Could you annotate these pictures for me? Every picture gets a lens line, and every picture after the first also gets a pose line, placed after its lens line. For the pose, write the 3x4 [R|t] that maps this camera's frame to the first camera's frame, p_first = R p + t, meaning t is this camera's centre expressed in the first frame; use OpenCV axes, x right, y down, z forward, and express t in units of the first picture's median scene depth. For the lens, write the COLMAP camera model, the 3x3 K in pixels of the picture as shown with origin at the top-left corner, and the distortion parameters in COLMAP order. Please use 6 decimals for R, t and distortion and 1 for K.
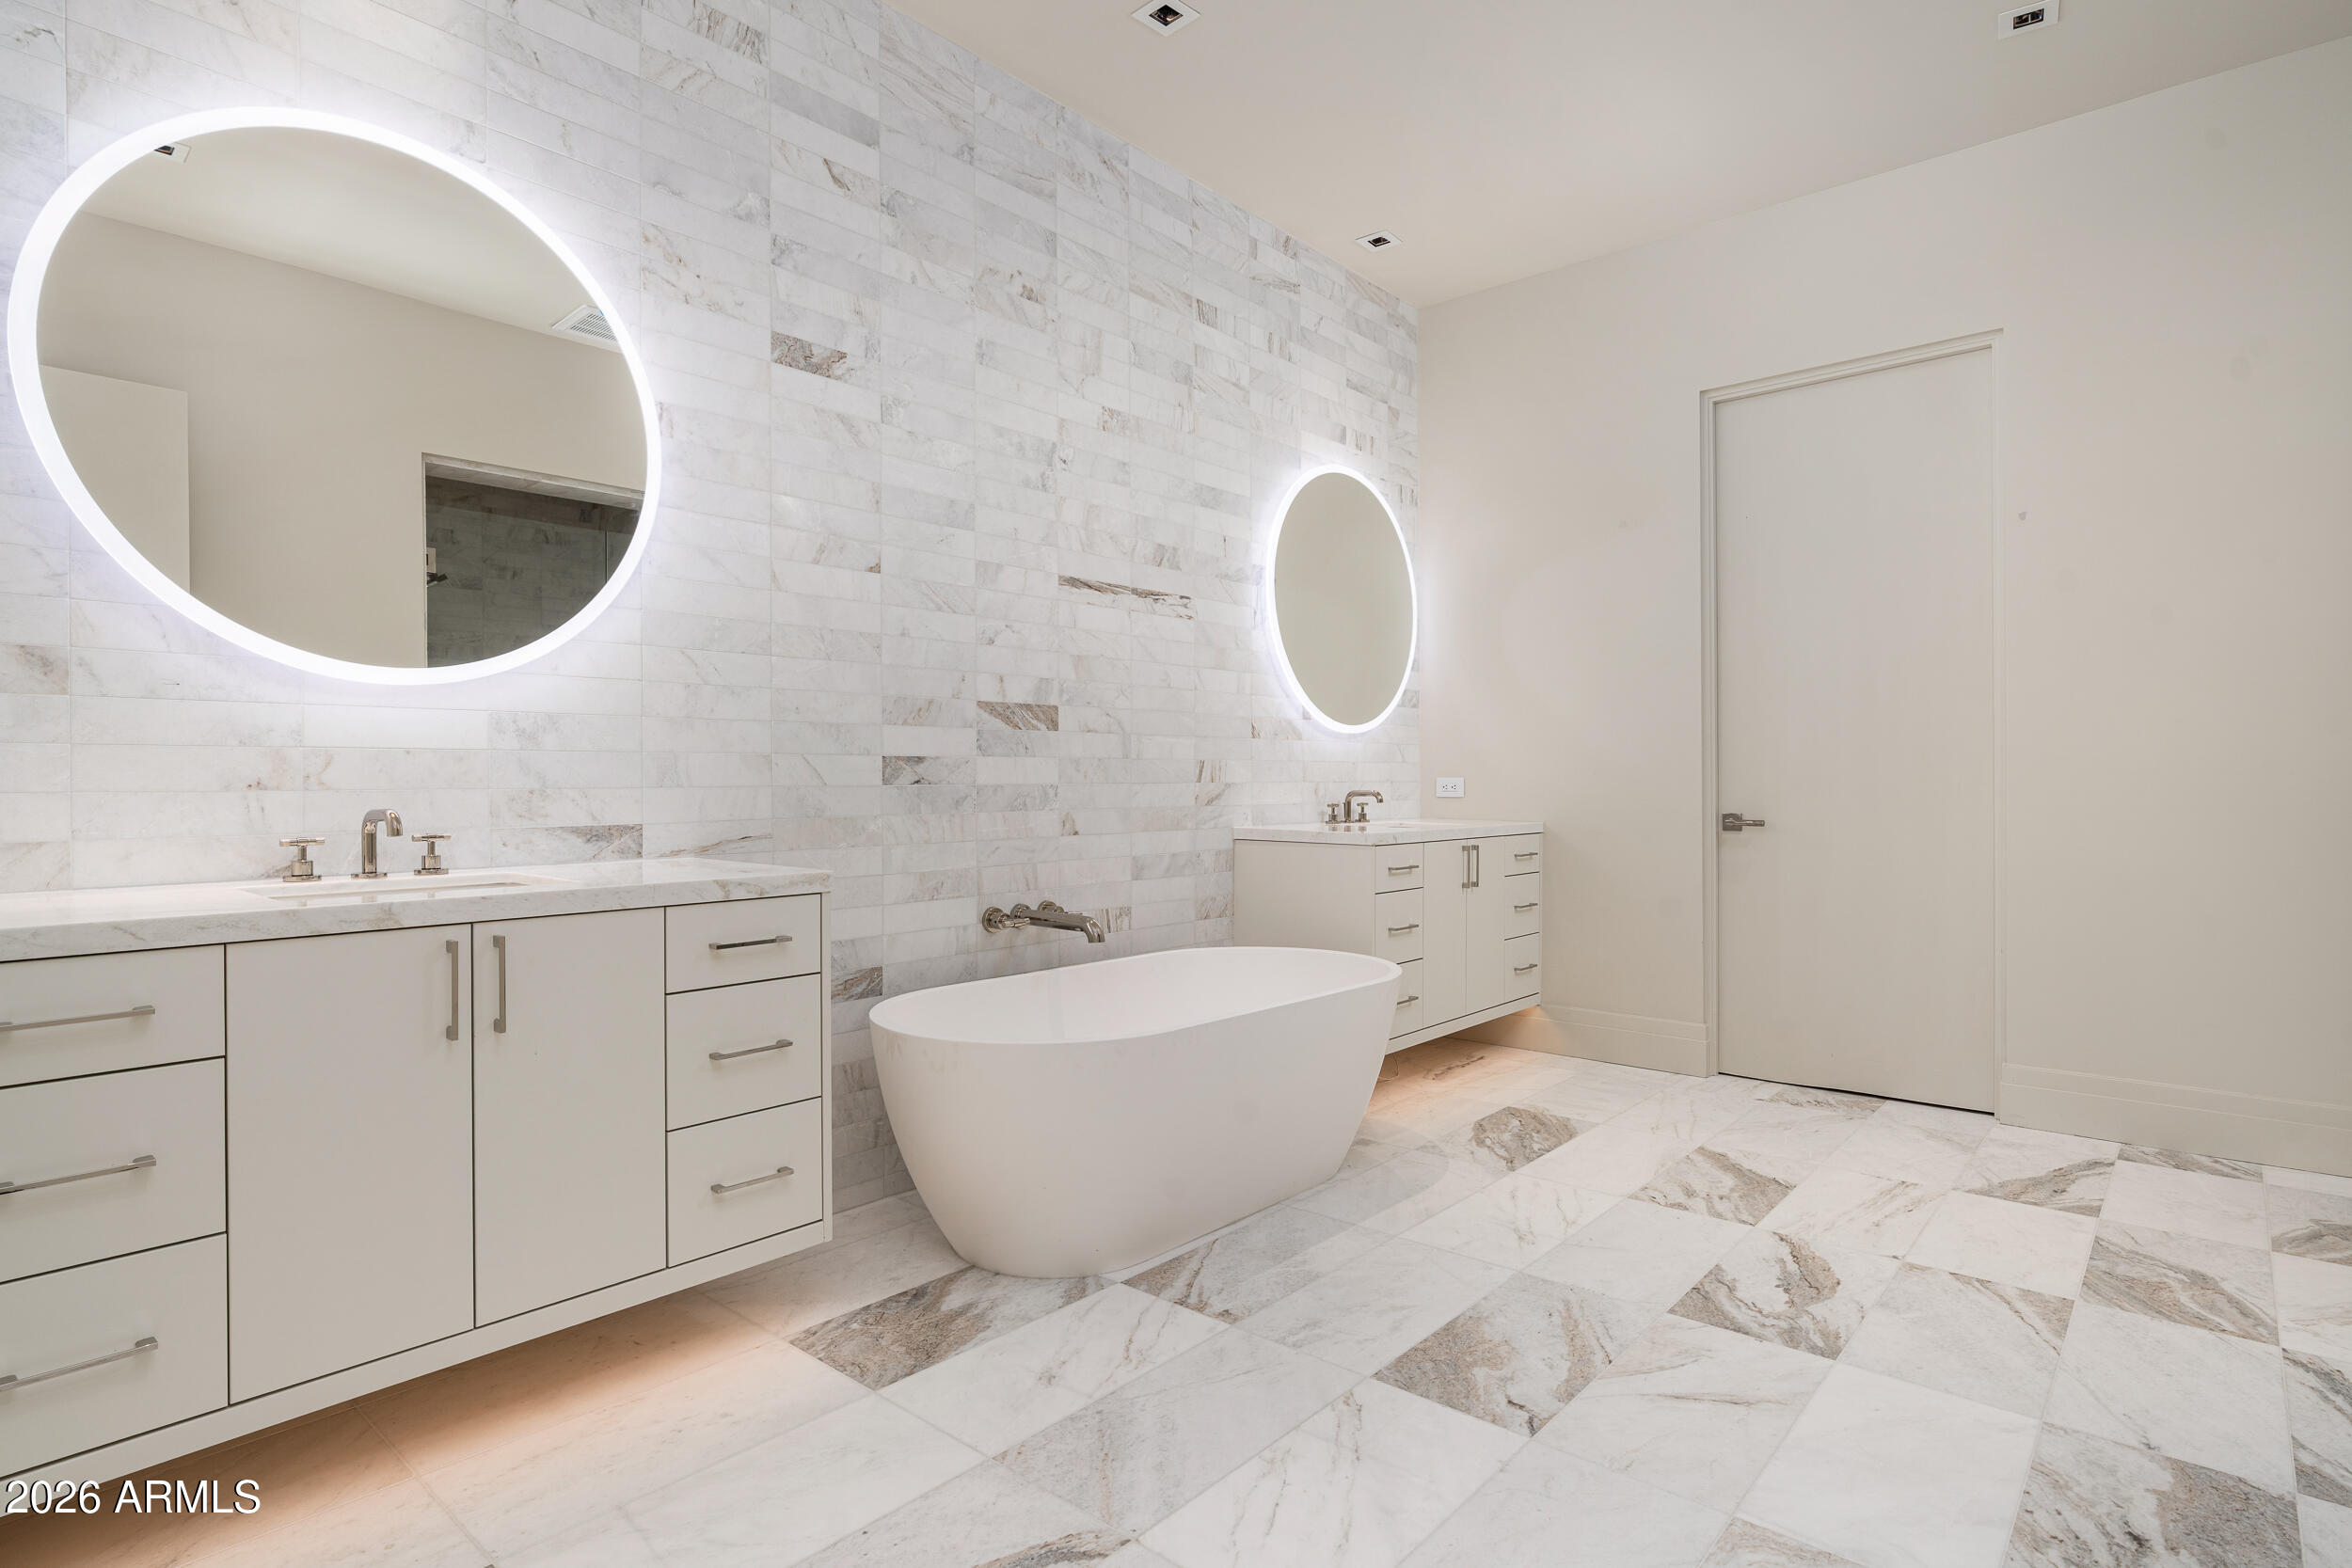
lens RADIAL K [[1204.1, 0, 1173.3], [0, 1204.1, 776.0], [0, 0, 1]] dist [-0.010284, 0.002674]
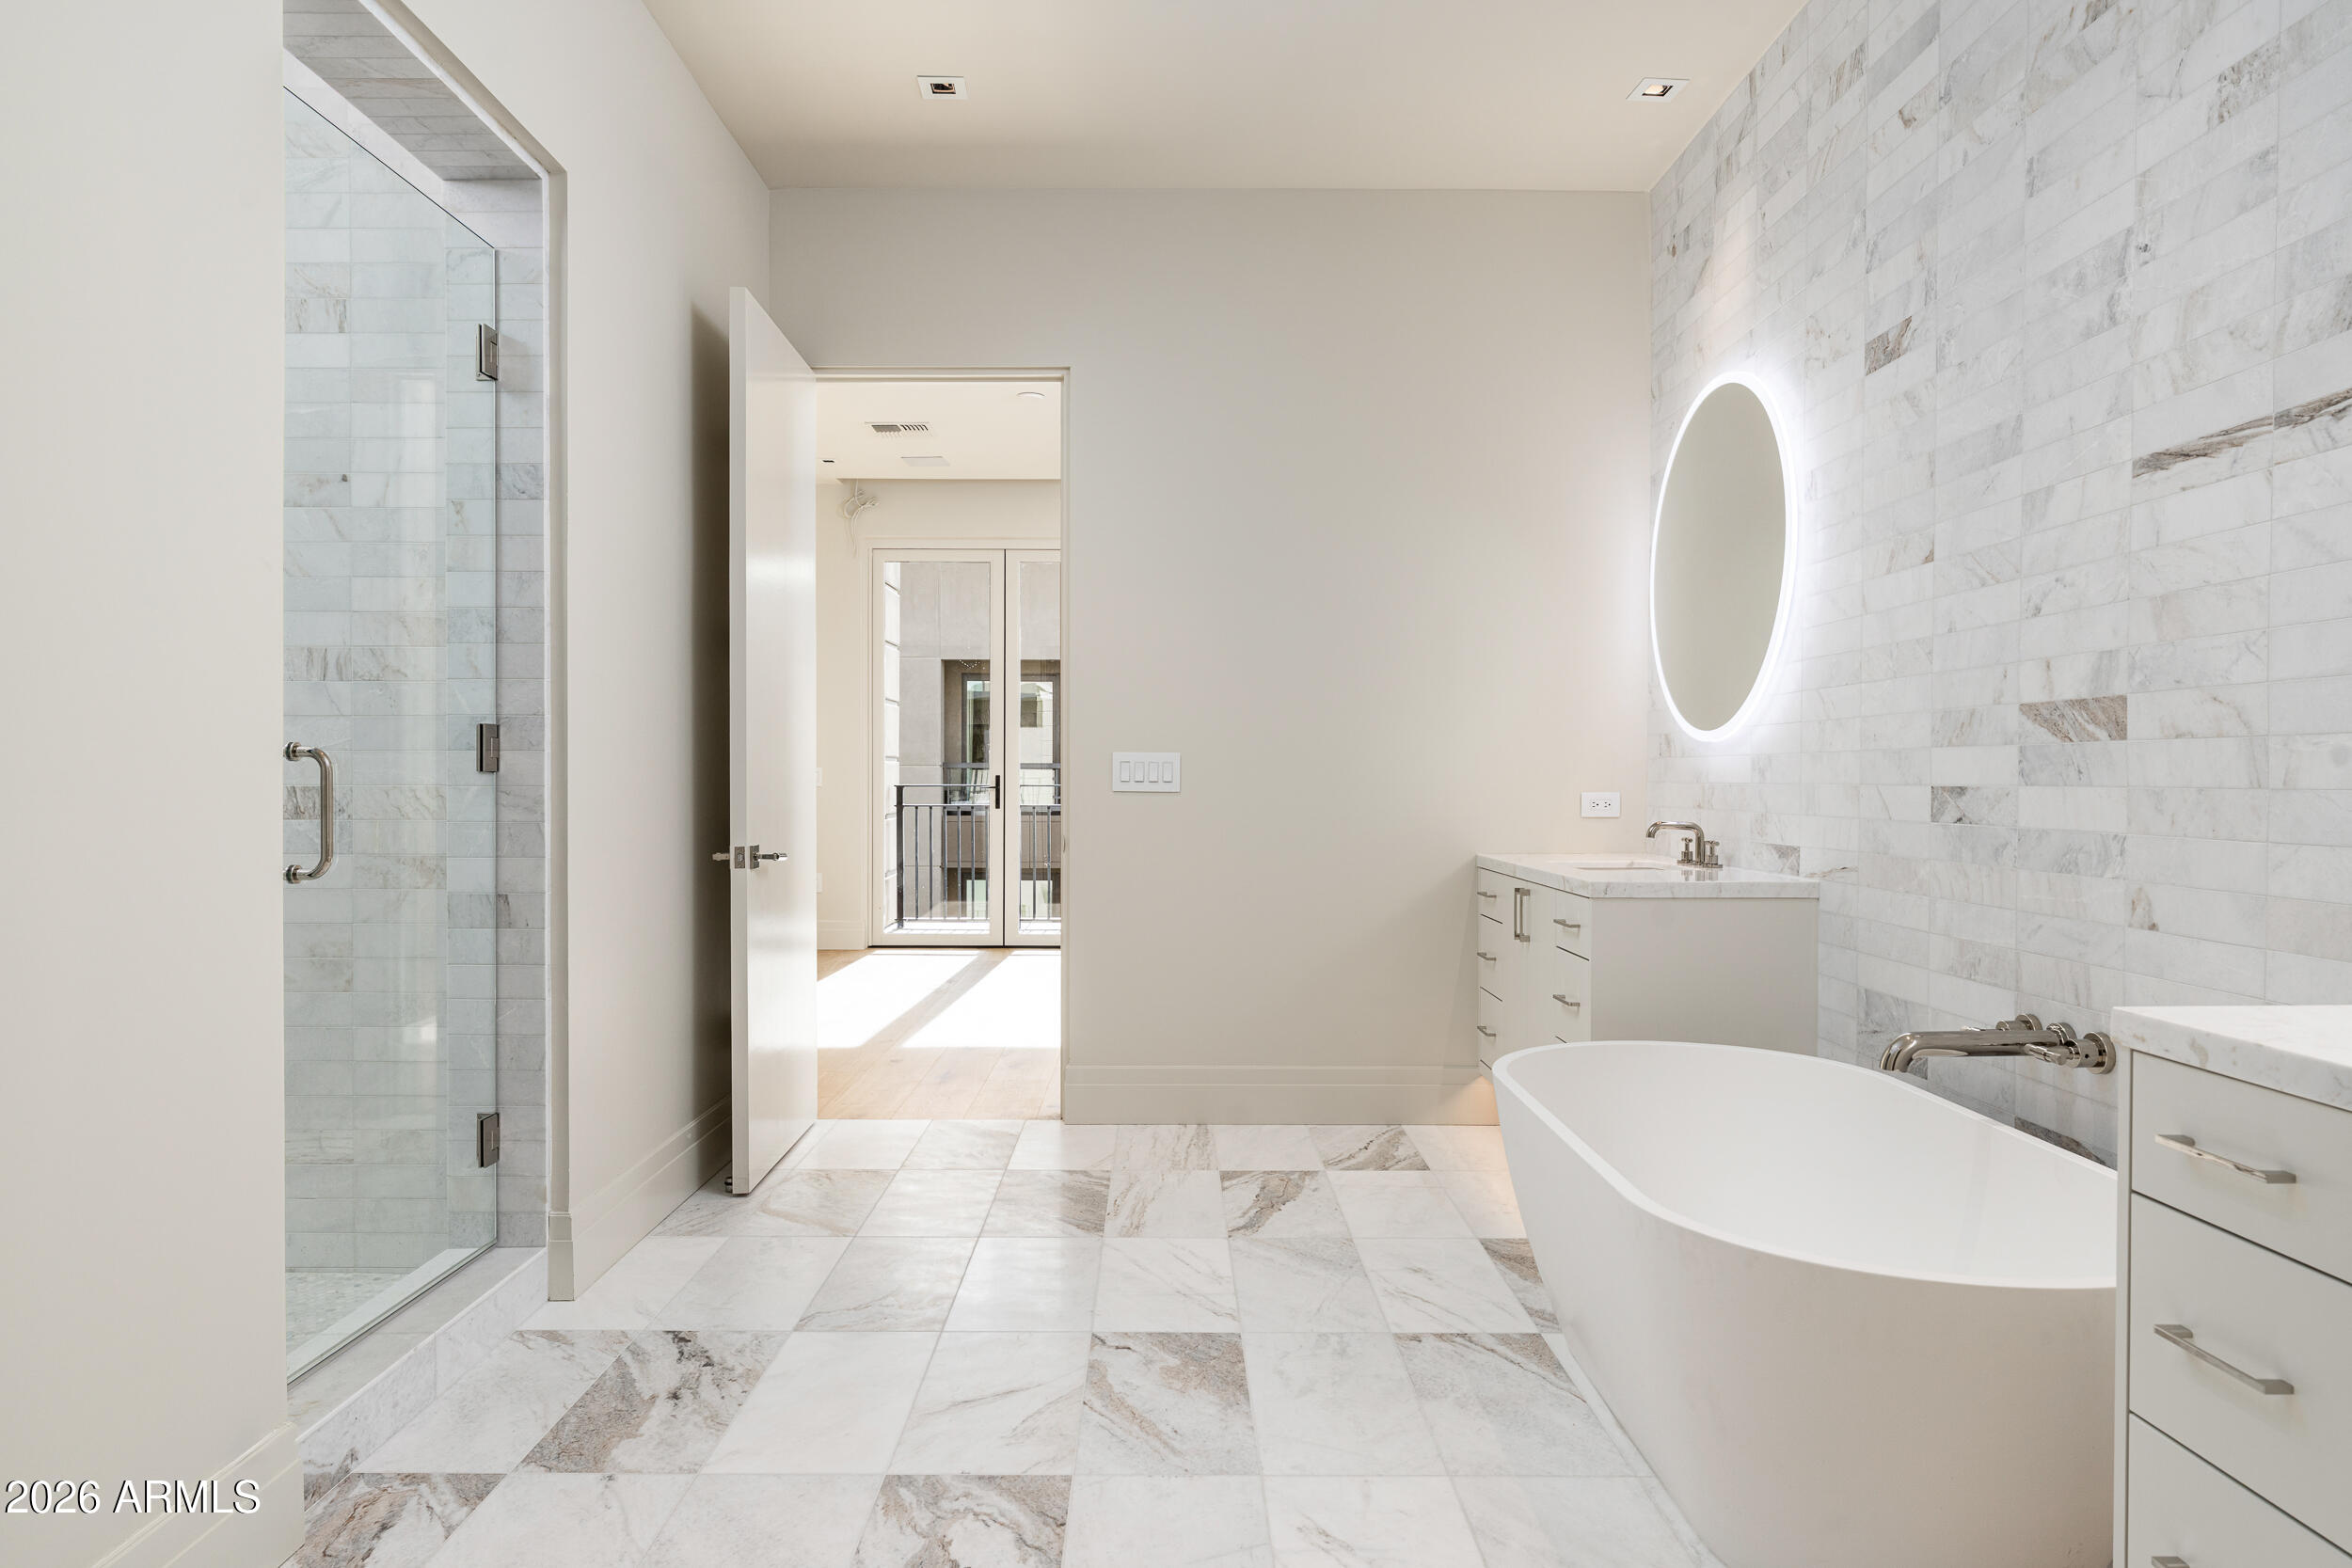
lens RADIAL K [[1489.3, 0, 1174.4], [0, 1489.3, 786.2], [0, 0, 1]] dist [0.000016, -0.000275]
pose [[-0.749863, 0.005714, -0.661569, 0.781198], [0.001532, 0.999975, 0.006900, -0.023703], [0.661592, 0.004161, -0.749853, 1.372212]]
